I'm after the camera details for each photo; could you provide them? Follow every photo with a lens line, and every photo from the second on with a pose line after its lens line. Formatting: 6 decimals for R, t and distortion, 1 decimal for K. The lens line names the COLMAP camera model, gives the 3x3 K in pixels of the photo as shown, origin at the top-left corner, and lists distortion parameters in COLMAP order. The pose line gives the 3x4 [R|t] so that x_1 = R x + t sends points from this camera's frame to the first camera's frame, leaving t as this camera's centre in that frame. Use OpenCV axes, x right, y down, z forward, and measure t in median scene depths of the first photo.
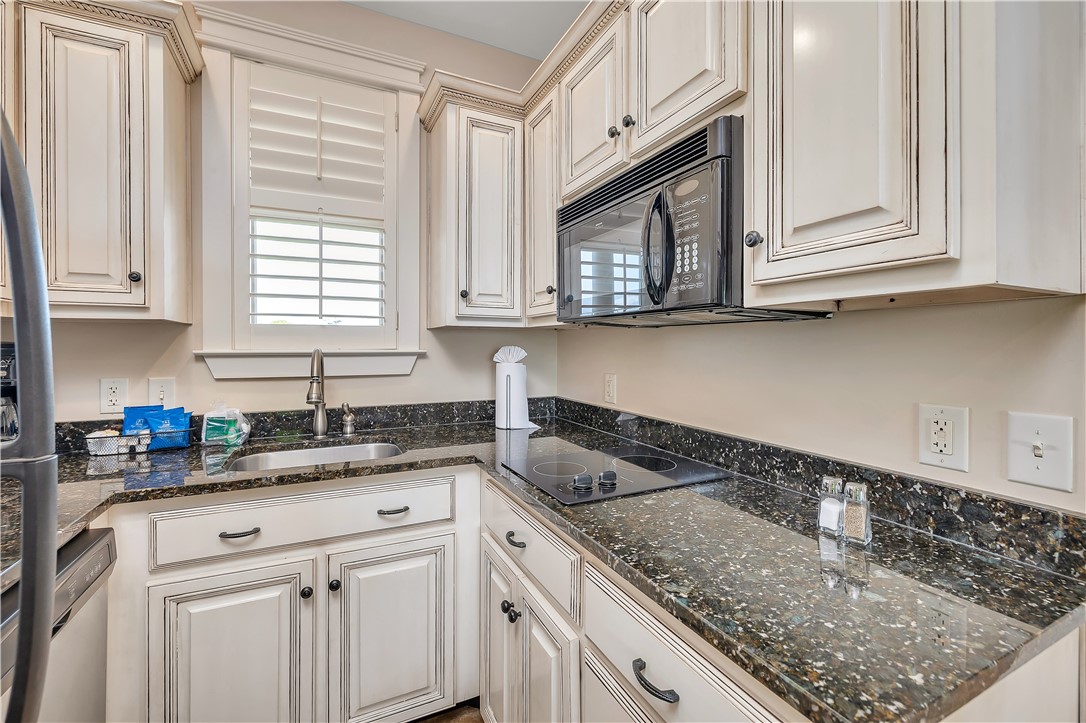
lens RADIAL K [[463.9, 0, 544.1], [0, 463.9, 346.6], [0, 0, 1]] dist [-0.001298, -0.000252]
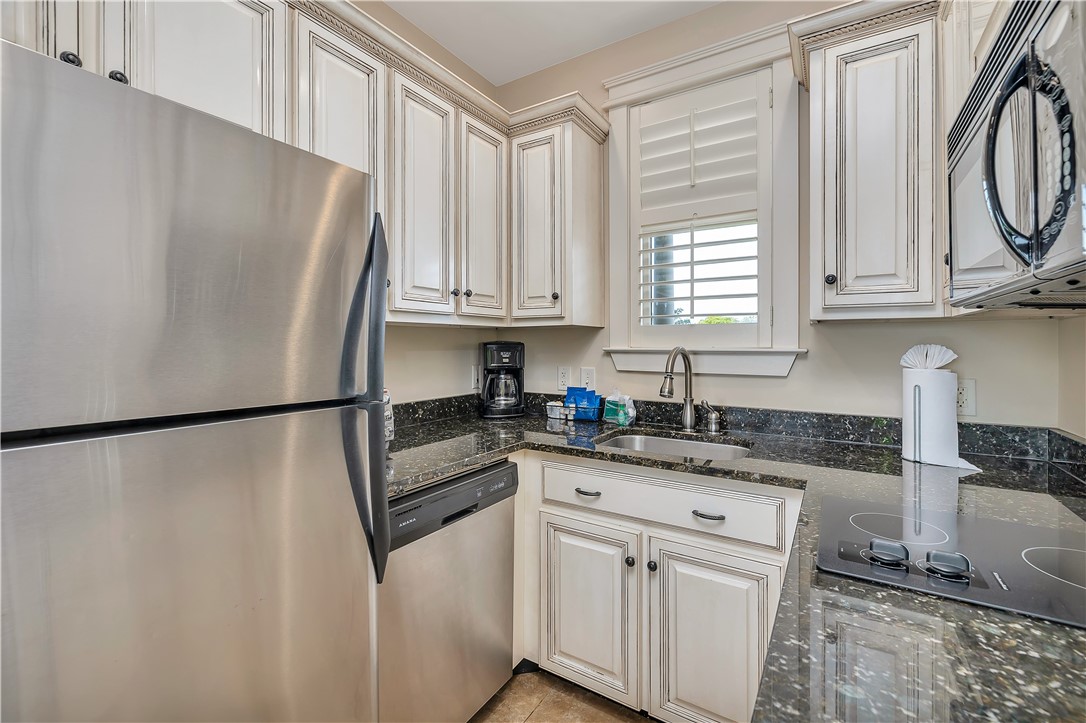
lens RADIAL K [[468.7, 0, 542.6], [0, 468.7, 342.3], [0, 0, 1]] dist [-0.000739, 0.000041]
pose [[0.526415, -0.002788, -0.850223, 0.267240], [-0.001964, 0.999988, -0.004495, -0.000469], [0.850226, 0.004036, 0.526403, 0.161075]]
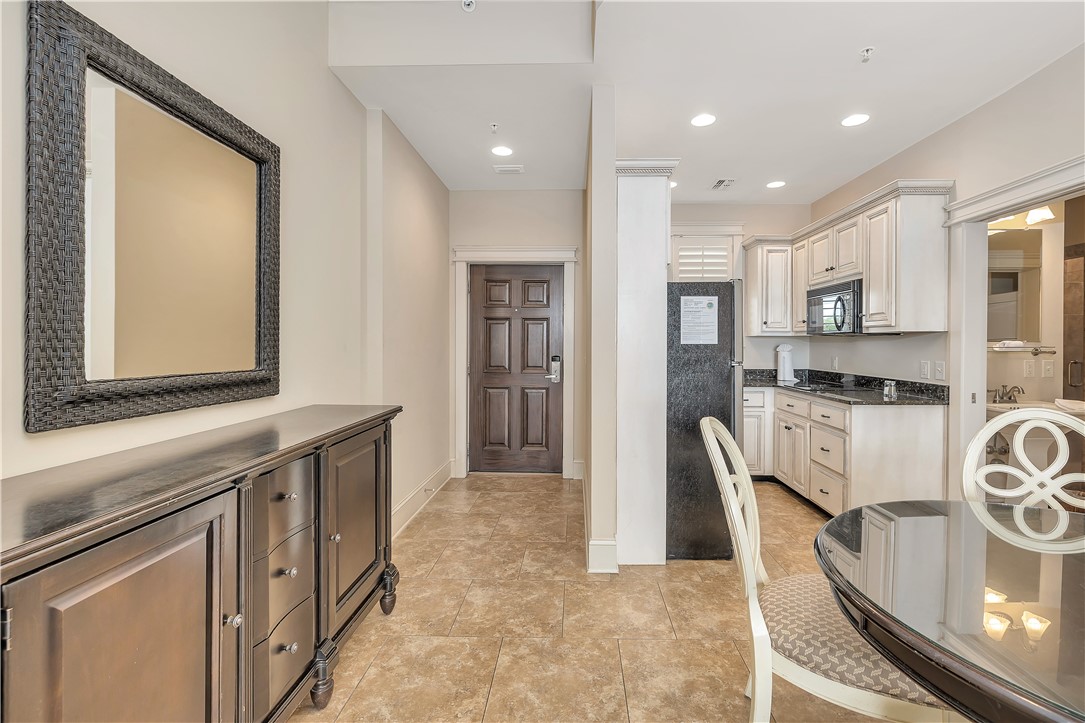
lens RADIAL K [[483.1, 0, 569.0], [0, 483.1, 344.7], [0, 0, 1]] dist [0.000643, 0.000173]
pose [[0.894566, 0.003907, -0.446918, 0.043528], [-0.003891, 0.999992, 0.000955, 0.004306], [0.446919, 0.000885, 0.894574, -1.839398]]
